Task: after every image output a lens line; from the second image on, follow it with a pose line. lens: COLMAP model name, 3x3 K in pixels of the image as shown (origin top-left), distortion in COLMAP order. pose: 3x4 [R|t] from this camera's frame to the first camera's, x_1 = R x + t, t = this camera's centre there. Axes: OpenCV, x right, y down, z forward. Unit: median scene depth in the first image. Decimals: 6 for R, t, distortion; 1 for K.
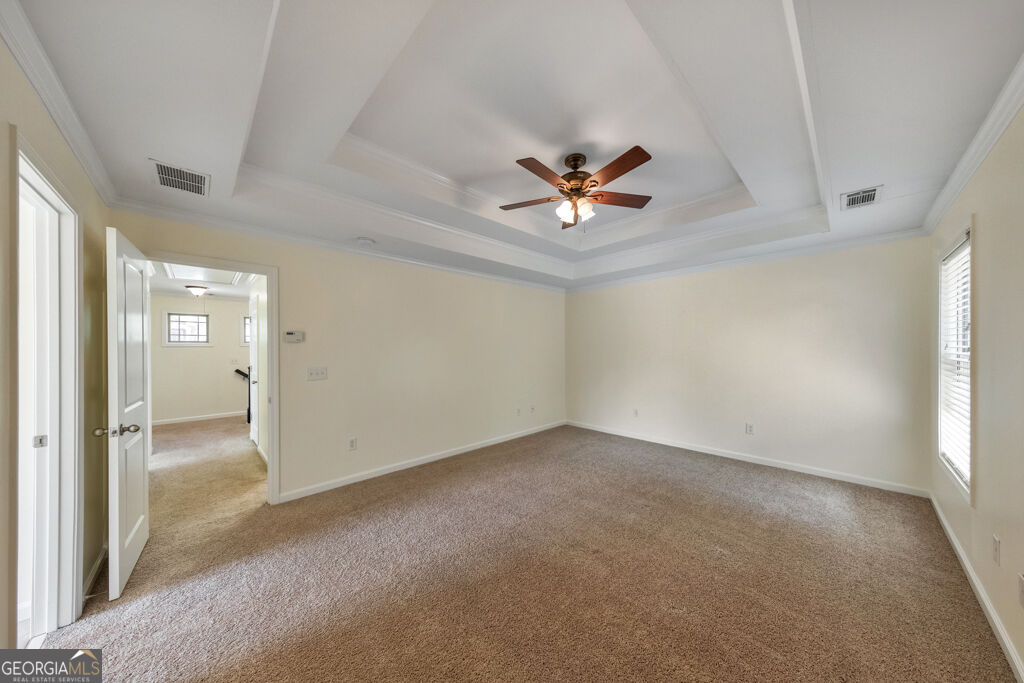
lens RADIAL K [[326.6, 0, 516.1], [0, 326.6, 345.2], [0, 0, 1]] dist [0.005854, -0.000256]
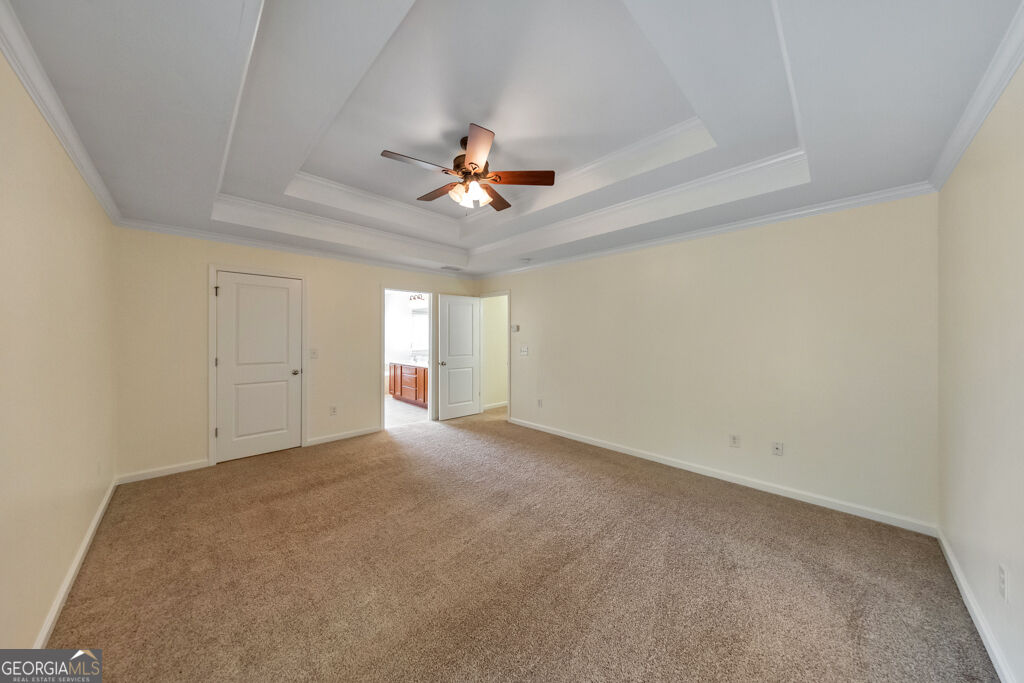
lens RADIAL K [[326.6, 0, 520.8], [0, 326.6, 333.3], [0, 0, 1]] dist [0.005854, -0.000256]
pose [[0.021973, -0.006208, -0.999739, 0.915220], [0.007338, 0.999955, -0.006048, 0.009281], [0.999732, -0.007203, 0.022017, 0.891548]]
